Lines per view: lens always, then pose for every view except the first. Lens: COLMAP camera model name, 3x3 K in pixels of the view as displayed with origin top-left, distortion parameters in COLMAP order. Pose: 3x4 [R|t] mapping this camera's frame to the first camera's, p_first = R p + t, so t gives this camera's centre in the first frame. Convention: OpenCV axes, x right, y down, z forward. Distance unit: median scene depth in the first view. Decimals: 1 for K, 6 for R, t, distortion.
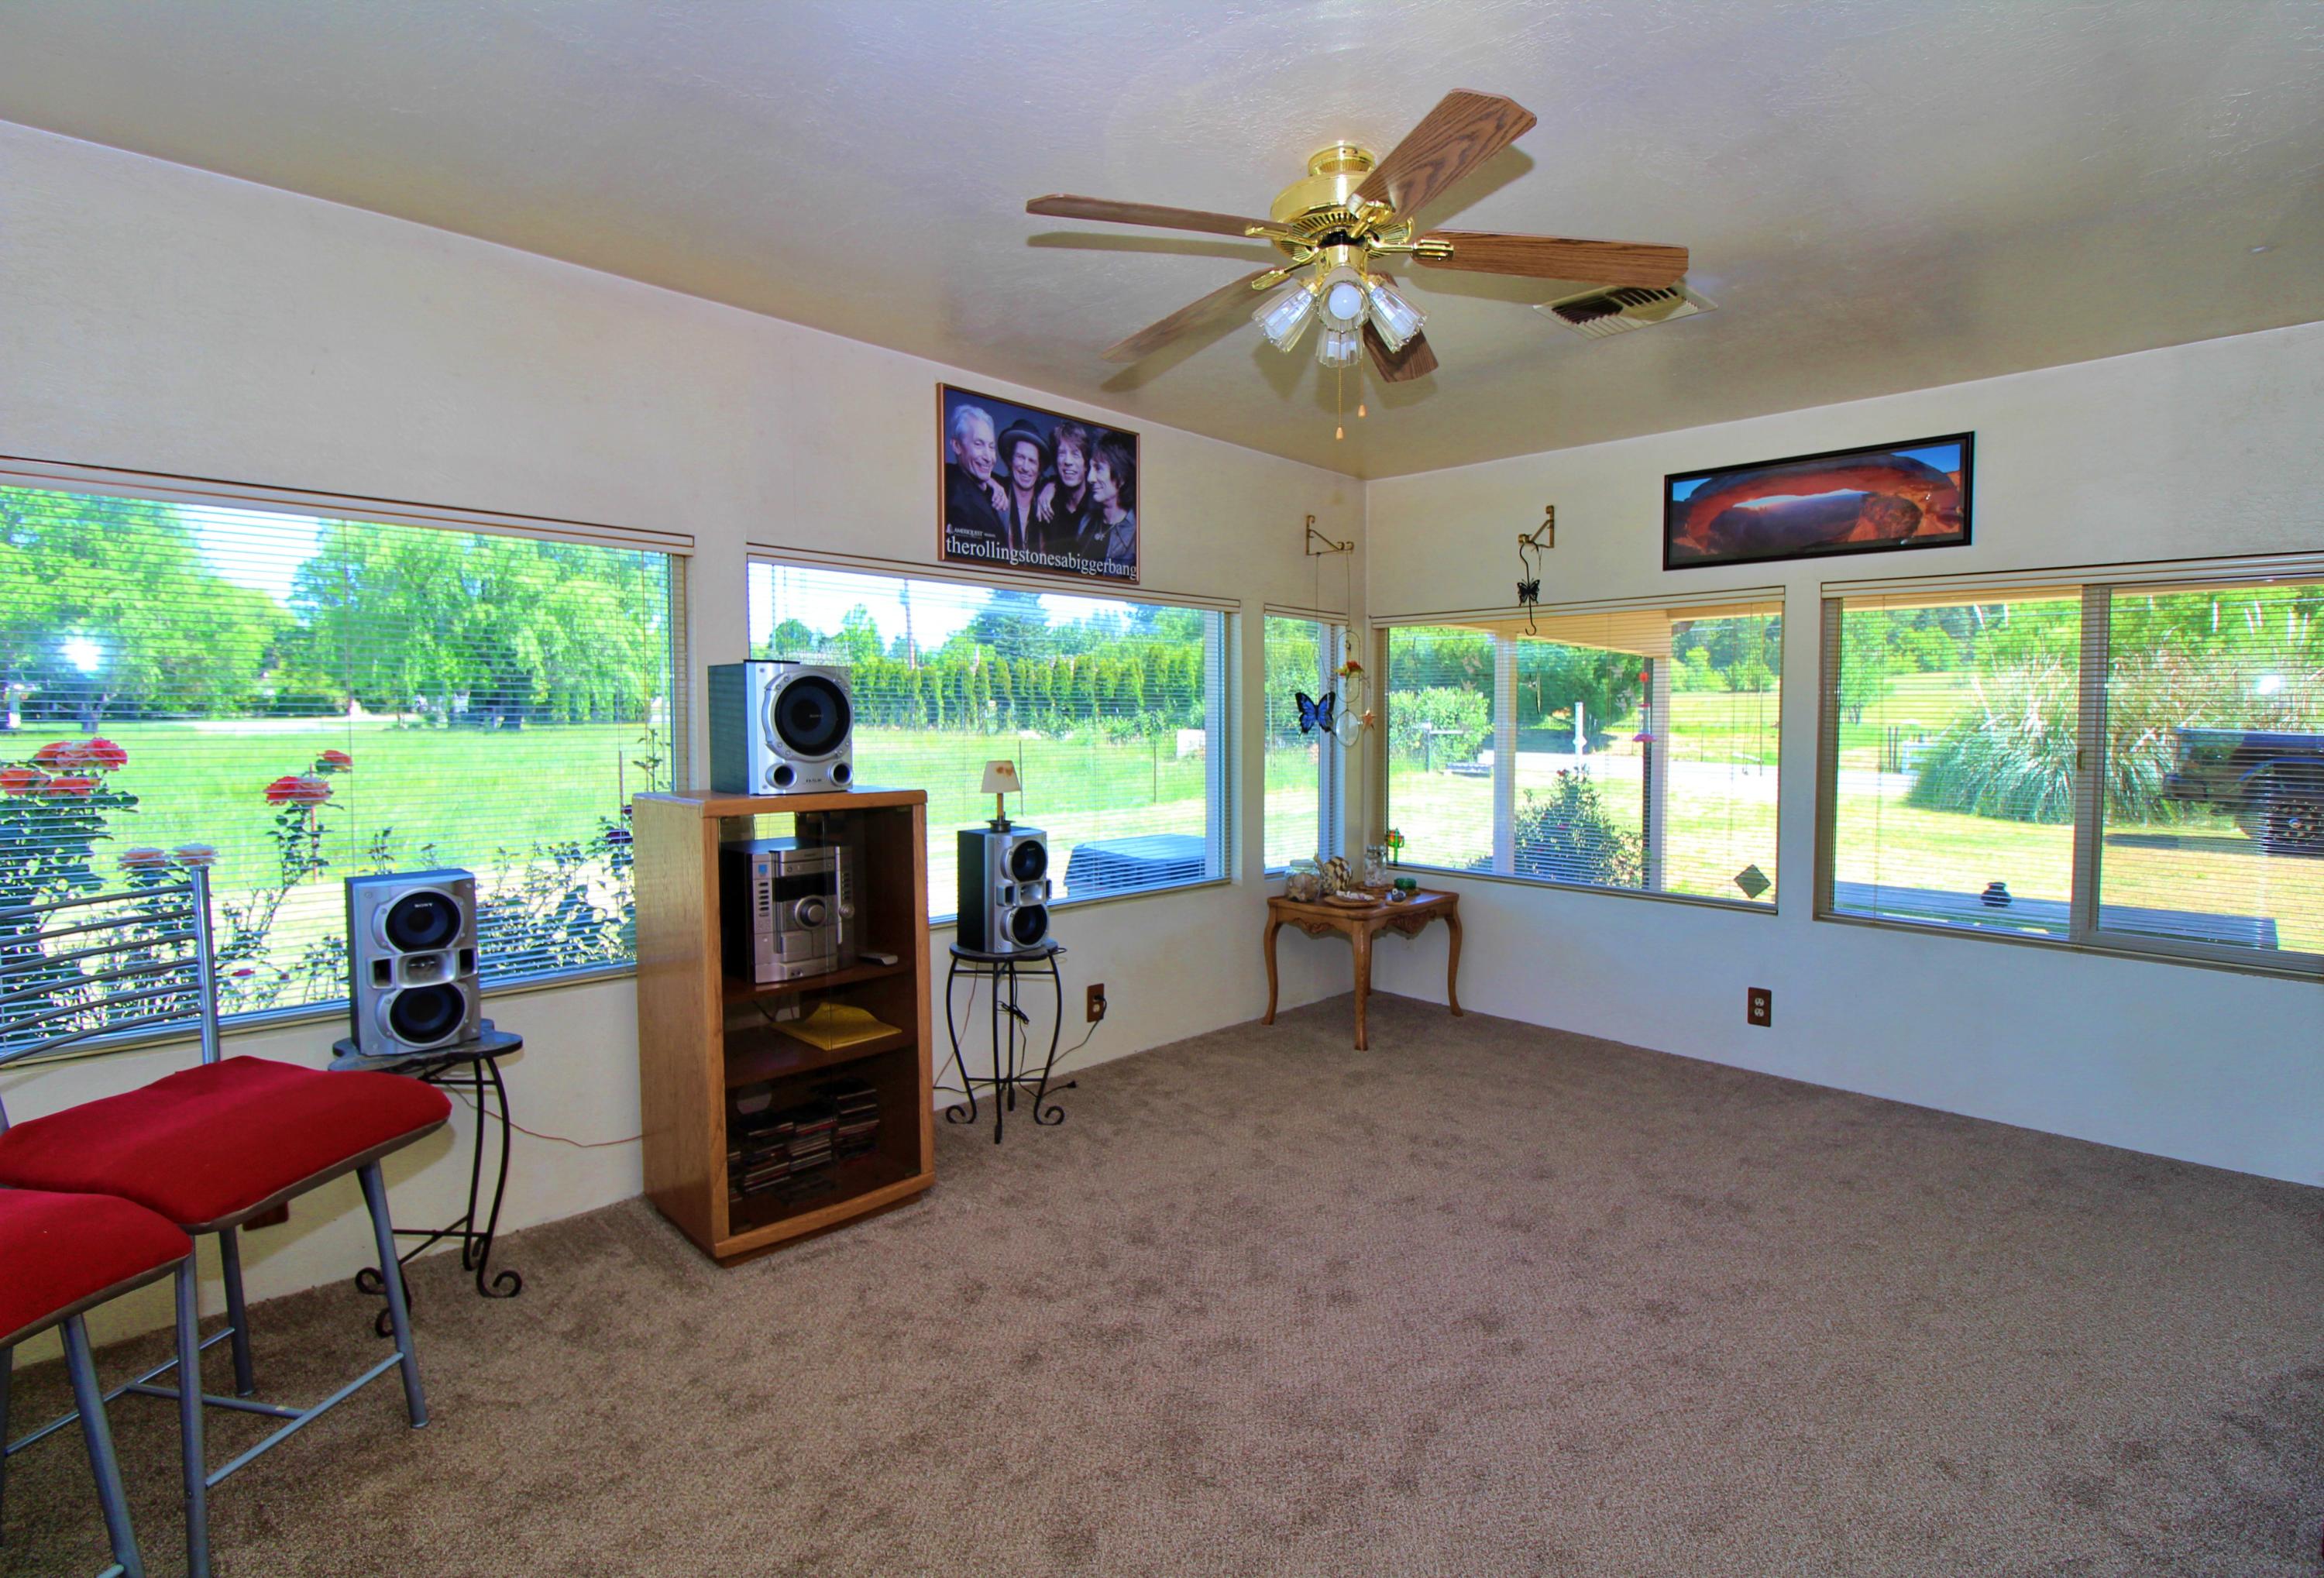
lens RADIAL K [[1091.0, 0, 1159.8], [0, 1091.0, 753.9], [0, 0, 1]] dist [-0.002171, -0.000139]
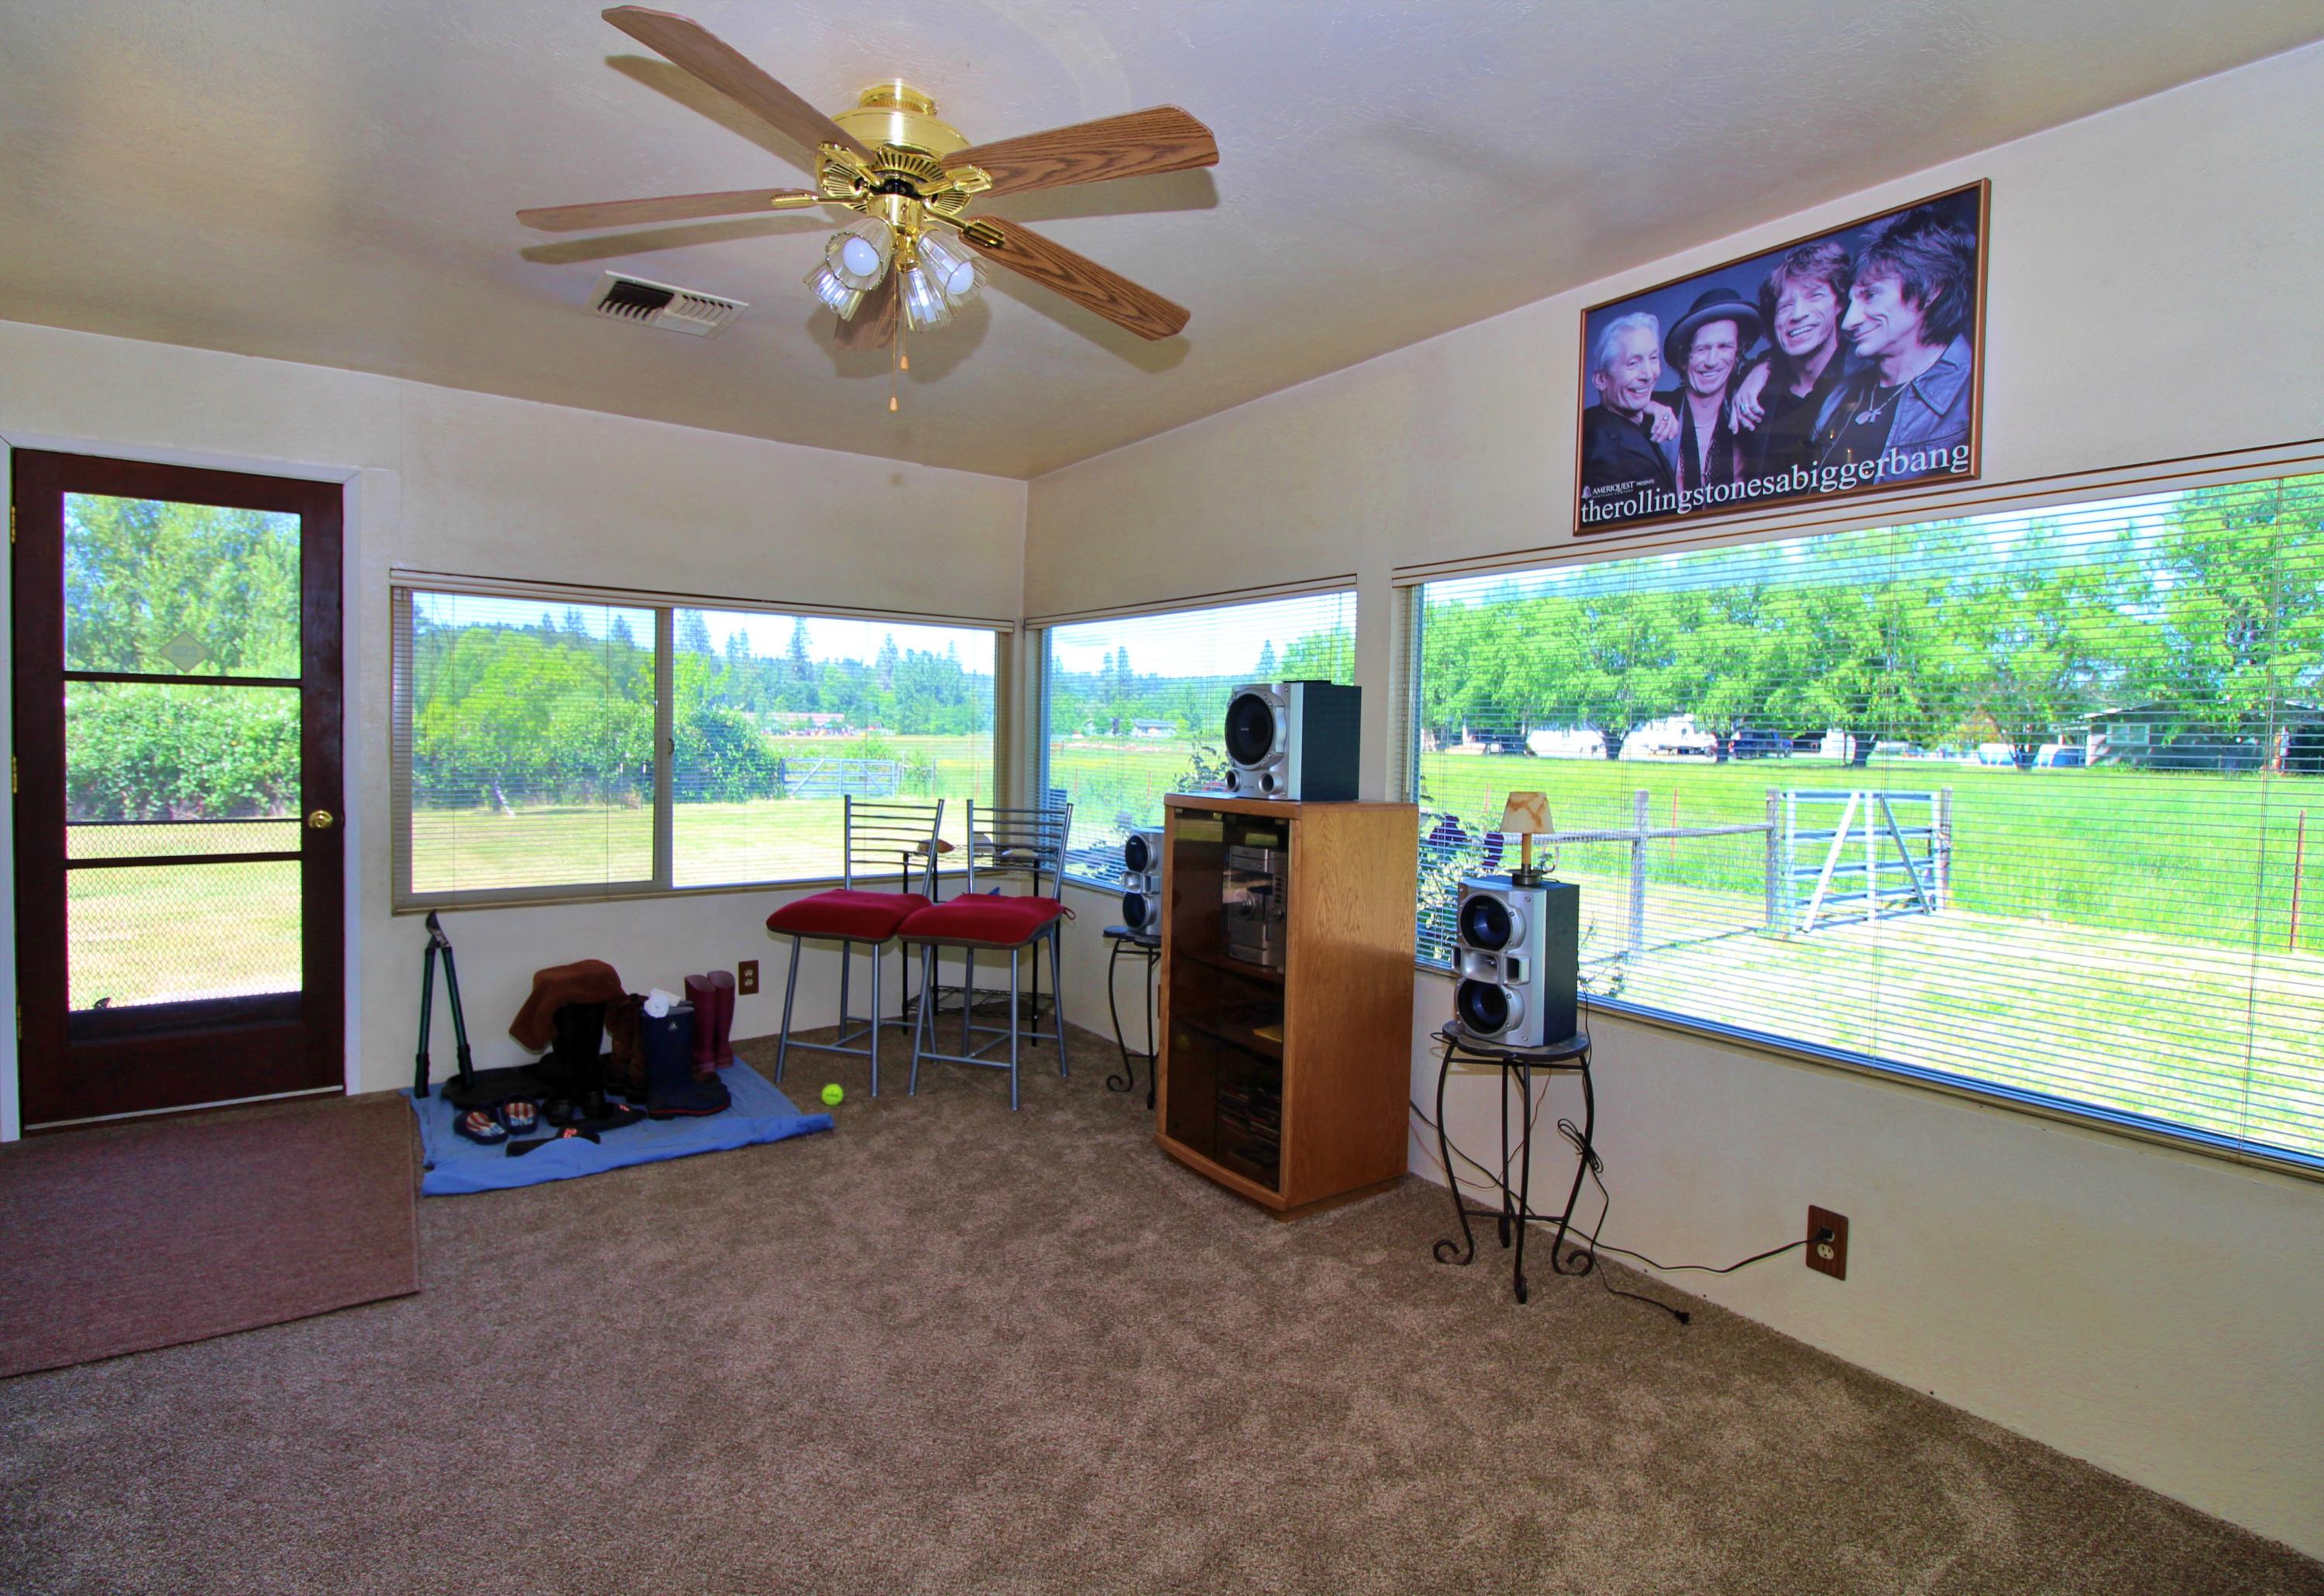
lens RADIAL K [[1099.4, 0, 1157.9], [0, 1099.4, 764.0], [0, 0, 1]] dist [0.001718, -0.020289]
pose [[-0.153210, 0.022459, -0.987938, 0.588076], [-0.053386, 0.998094, 0.030969, -0.020771], [0.986751, 0.057487, -0.151719, 0.777444]]
